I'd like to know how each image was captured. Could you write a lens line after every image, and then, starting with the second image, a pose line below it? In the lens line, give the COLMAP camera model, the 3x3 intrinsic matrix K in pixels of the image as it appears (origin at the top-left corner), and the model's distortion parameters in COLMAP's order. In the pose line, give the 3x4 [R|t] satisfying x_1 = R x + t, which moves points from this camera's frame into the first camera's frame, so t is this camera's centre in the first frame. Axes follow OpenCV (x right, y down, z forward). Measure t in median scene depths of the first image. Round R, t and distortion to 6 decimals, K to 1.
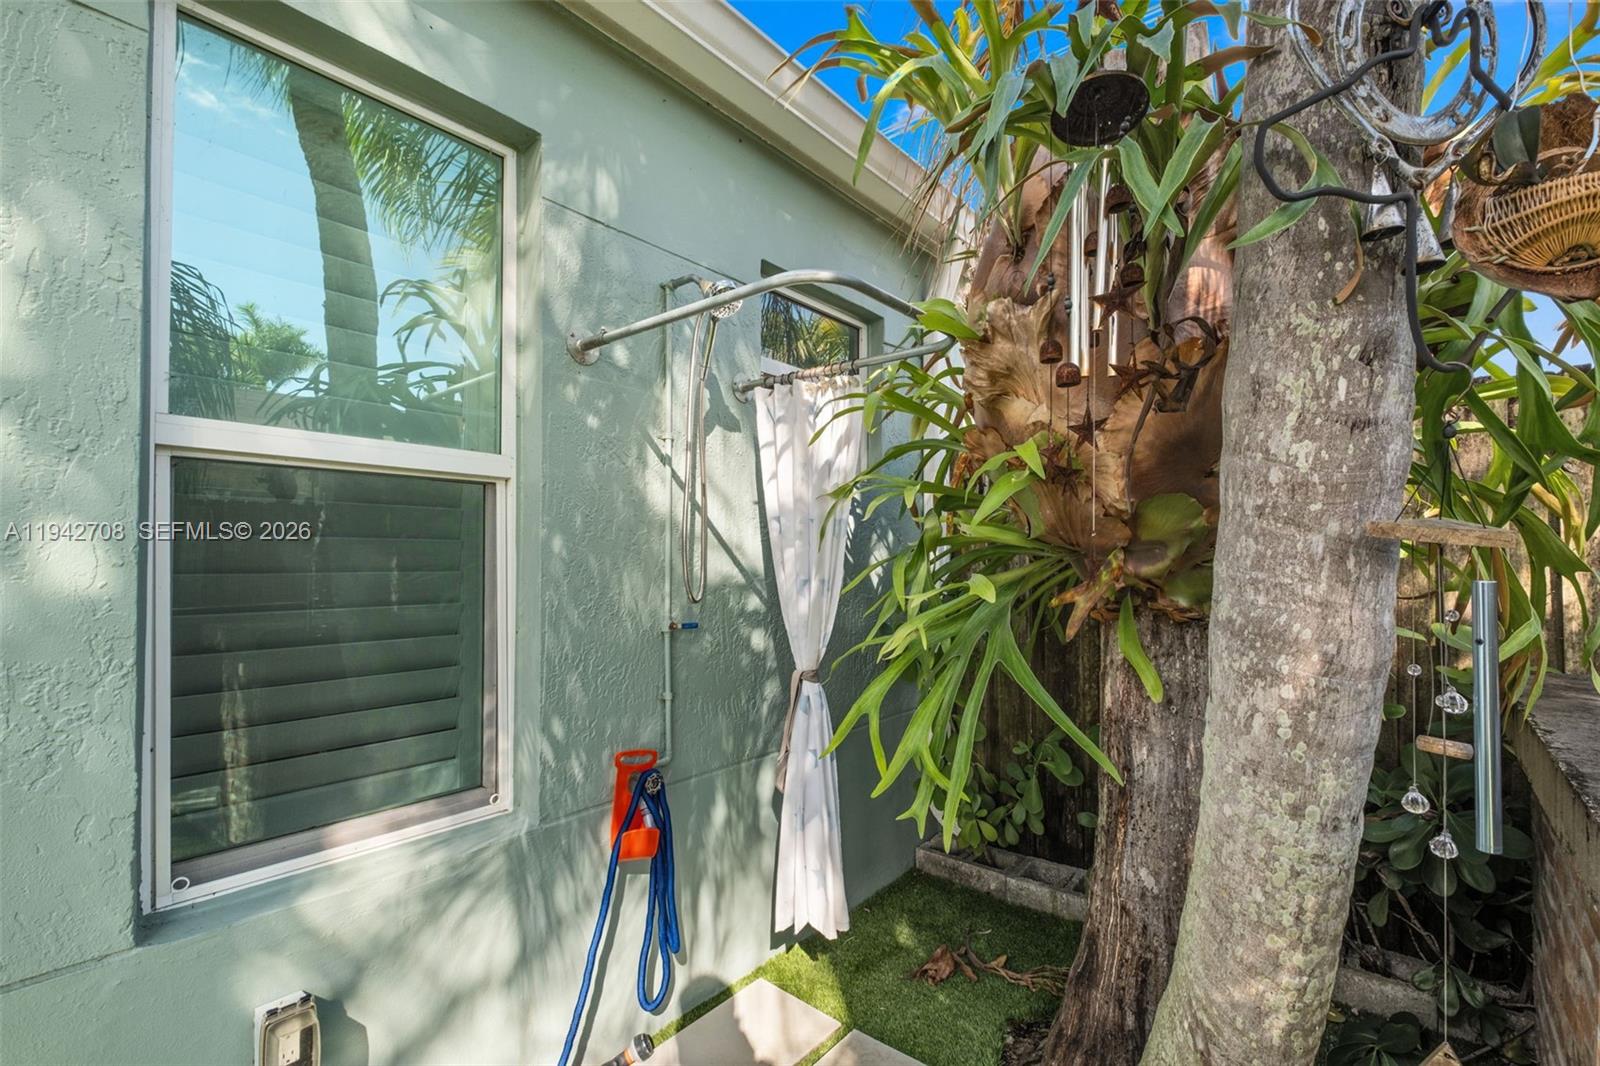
lens RADIAL K [[695.7, 0, 845.7], [0, 695.7, 557.8], [0, 0, 1]] dist [0.000589, -0.000108]
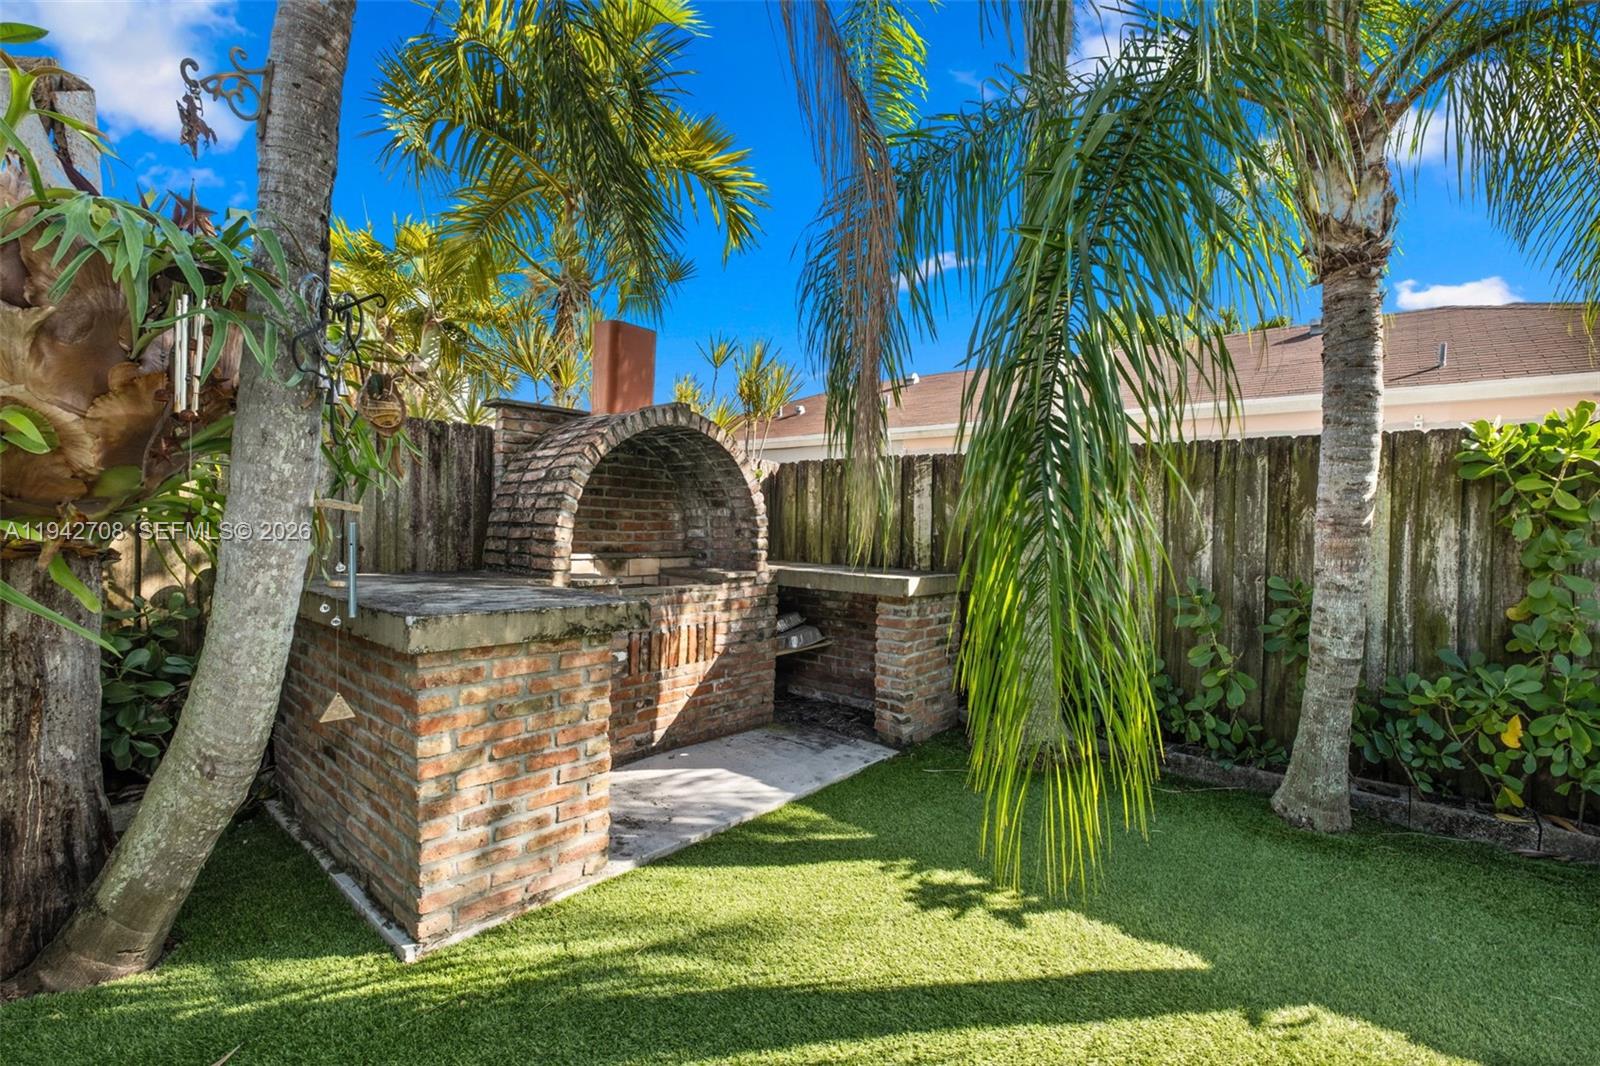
lens RADIAL K [[708.2, 0, 810.6], [0, 708.2, 525.2], [0, 0, 1]] dist [-0.002339, -0.001072]
pose [[0.013547, -0.001569, 0.999907, -0.952052], [-0.025688, 0.999668, 0.001916, -0.005892], [-0.999578, -0.025712, 0.013502, -0.445969]]
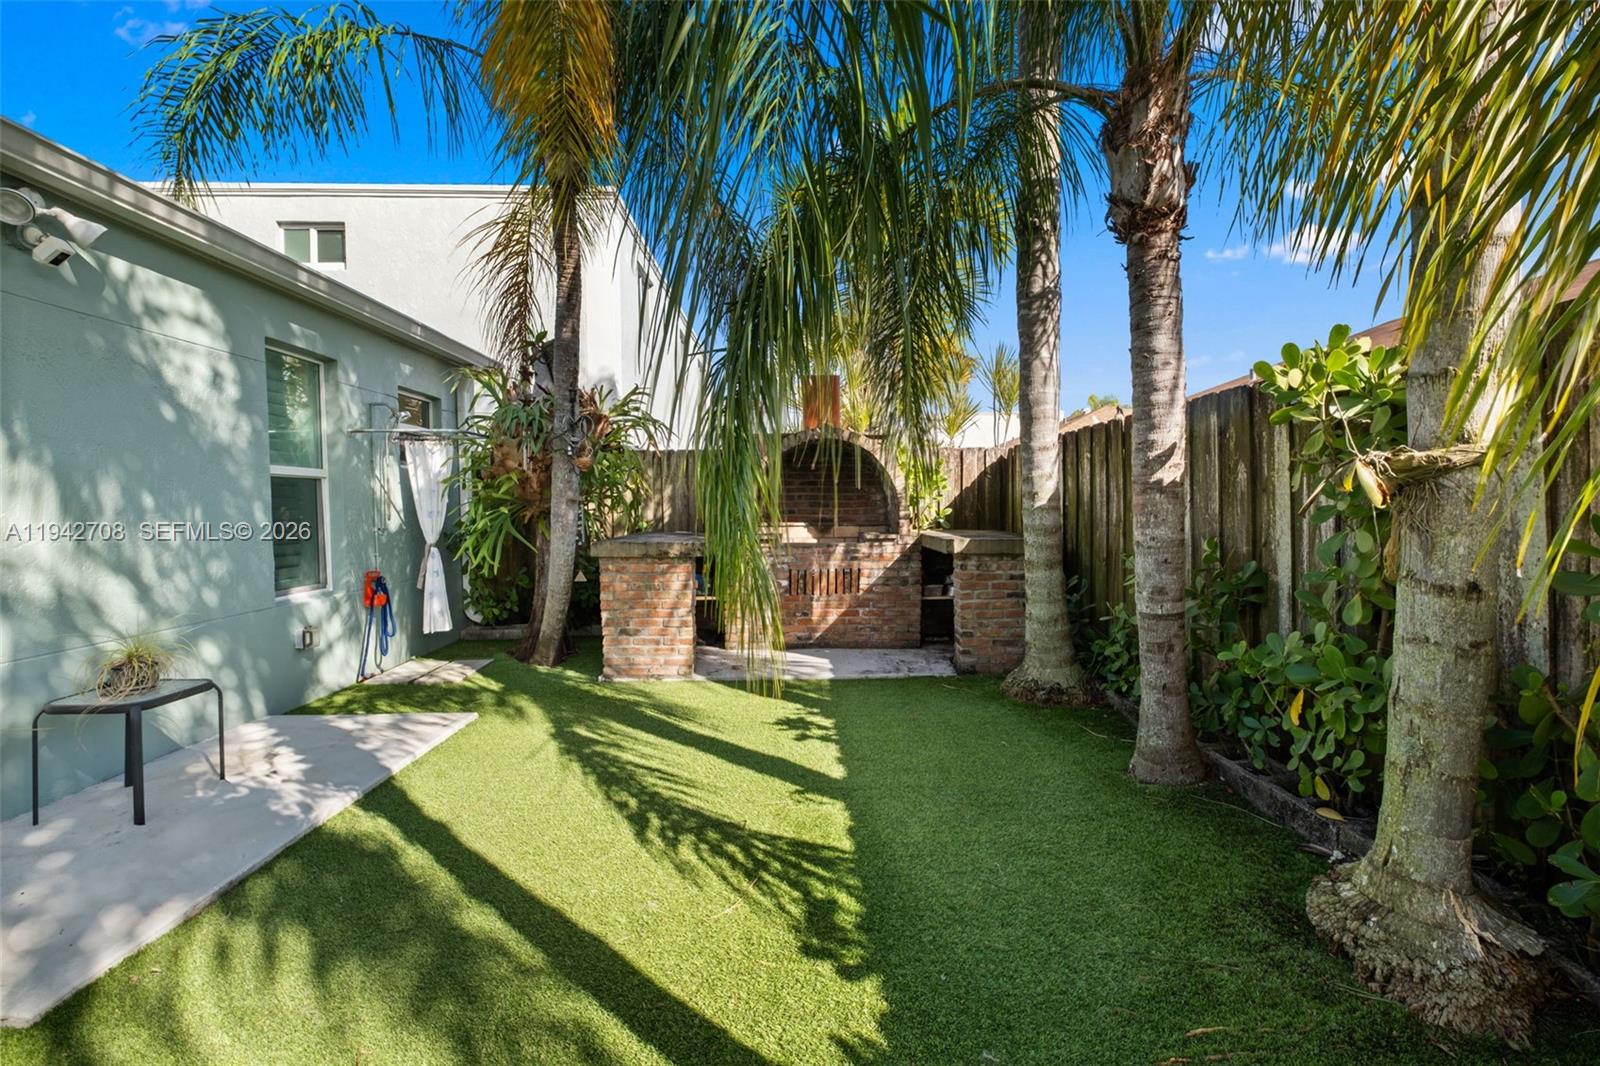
lens RADIAL K [[708.2, 0, 810.6], [0, 708.2, 525.2], [0, 0, 1]] dist [-0.002339, -0.001072]
pose [[0.774120, -0.027655, 0.632434, -0.952847], [0.009003, 0.999425, 0.032684, 0.007713], [-0.632975, -0.019607, 0.773924, -3.086244]]
